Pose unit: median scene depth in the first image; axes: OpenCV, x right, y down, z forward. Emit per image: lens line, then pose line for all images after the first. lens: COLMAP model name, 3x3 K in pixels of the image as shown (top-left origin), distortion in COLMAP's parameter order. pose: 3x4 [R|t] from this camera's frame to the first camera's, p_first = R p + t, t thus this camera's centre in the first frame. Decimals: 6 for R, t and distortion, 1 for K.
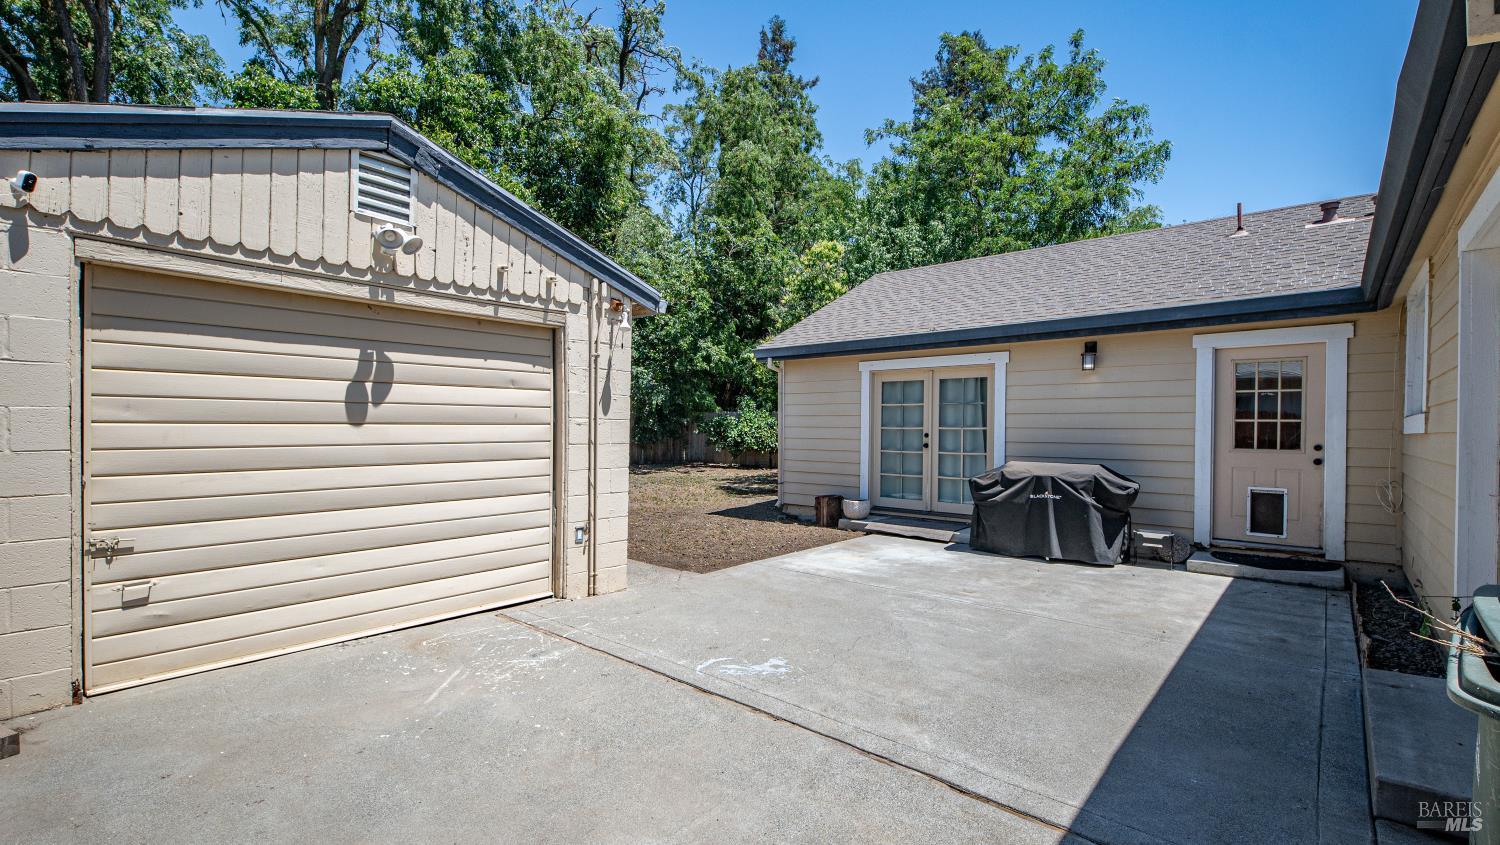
lens RADIAL K [[679.7, 0, 726.4], [0, 679.7, 427.3], [0, 0, 1]] dist [0.002427, -0.000006]
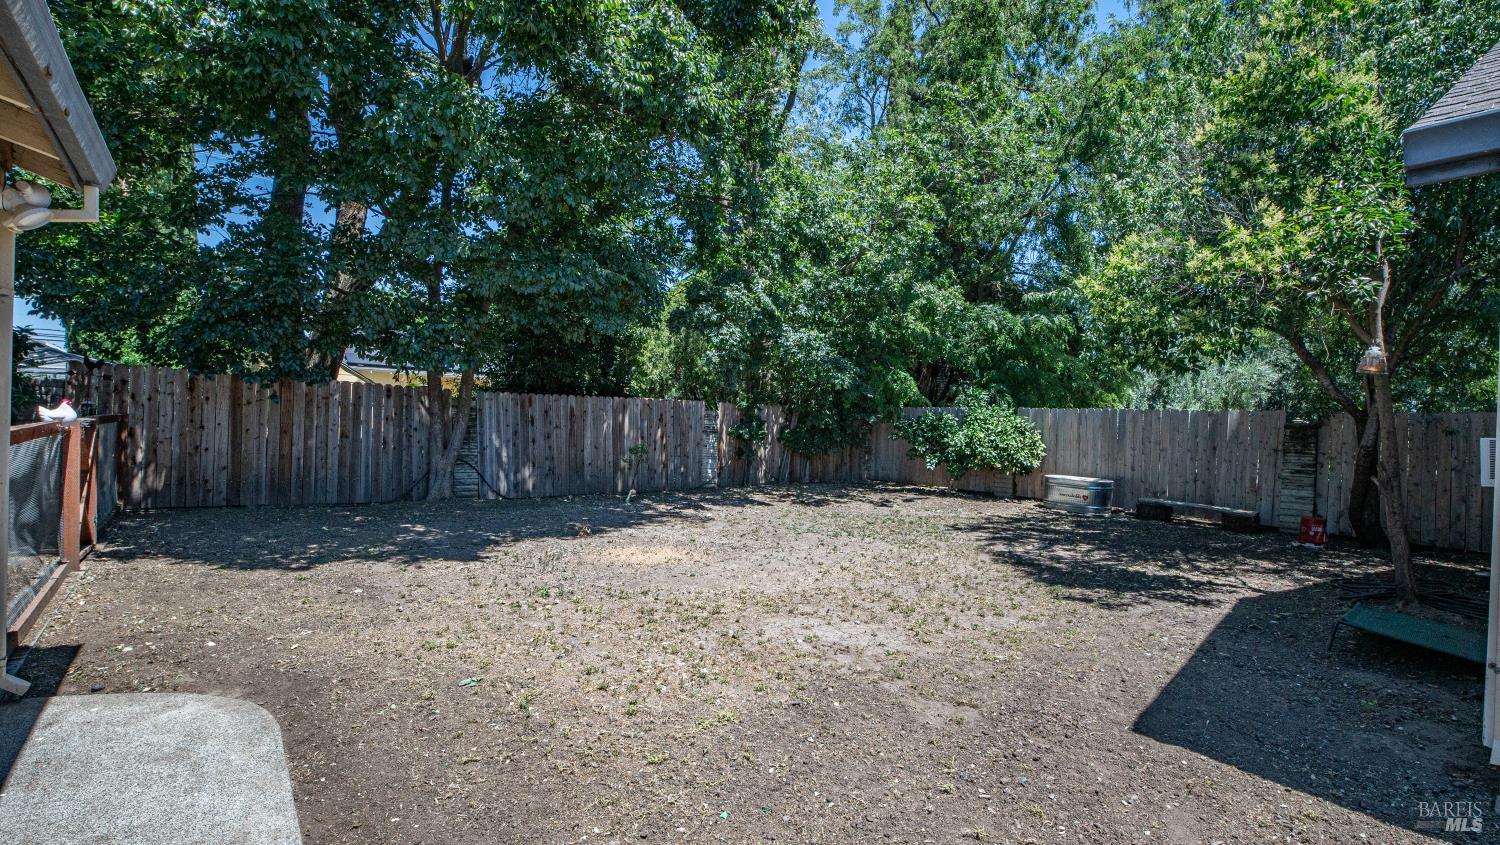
lens RADIAL K [[691.5, 0, 752.6], [0, 691.5, 444.9], [0, 0, 1]] dist [0.000370, -0.000544]
pose [[0.986041, 0.027886, -0.164148, -0.265050], [-0.023083, 0.999250, 0.031094, -0.009793], [0.164892, -0.026871, 0.985946, 1.312467]]
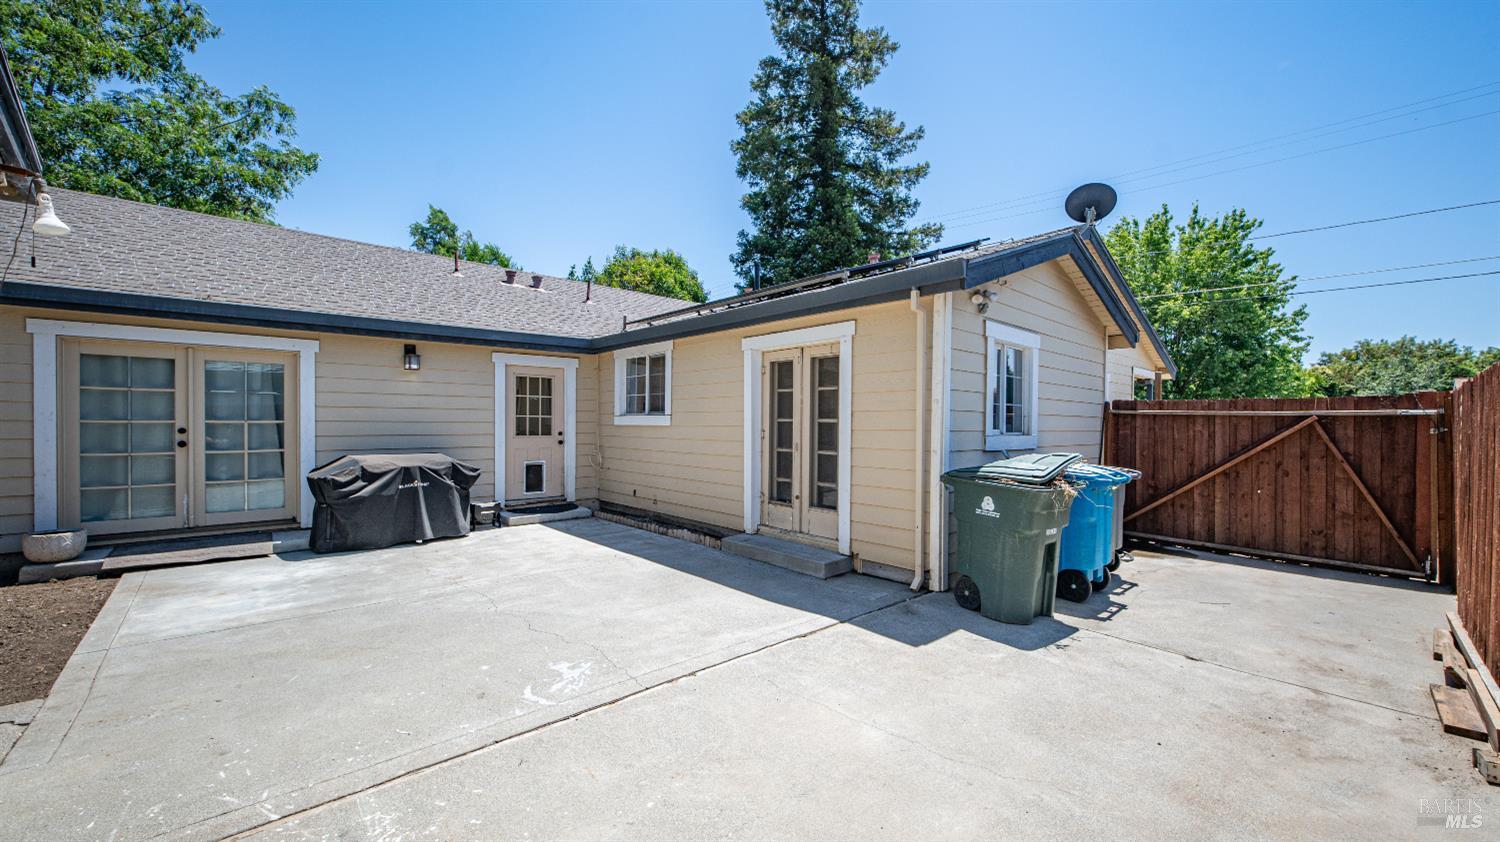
lens RADIAL K [[569.6, 0, 796.1], [0, 569.6, 424.4], [0, 0, 1]] dist [-0.000554, -0.000211]
pose [[0.059678, -0.012079, 0.998145, -0.536251], [-0.006744, 0.999899, 0.012504, -0.014568], [-0.998195, -0.007478, 0.059591, 0.449786]]
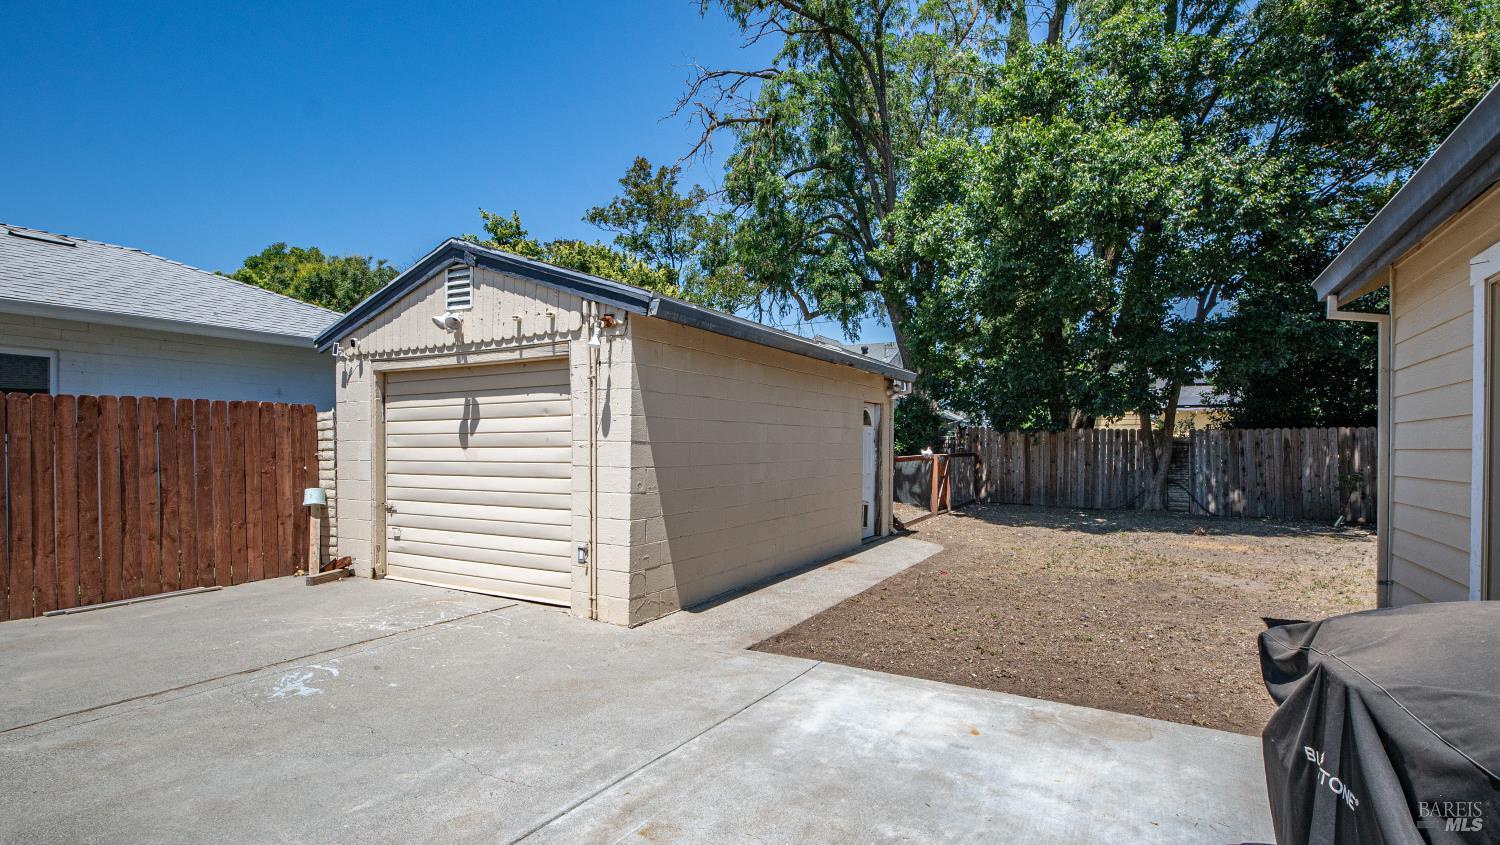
lens RADIAL K [[691.5, 0, 752.6], [0, 691.5, 444.9], [0, 0, 1]] dist [0.000370, -0.000544]
pose [[0.197998, -0.011543, -0.980134, 0.855195], [-0.001272, 0.999927, -0.012033, 0.004968], [0.980202, 0.003630, 0.197969, 1.045817]]
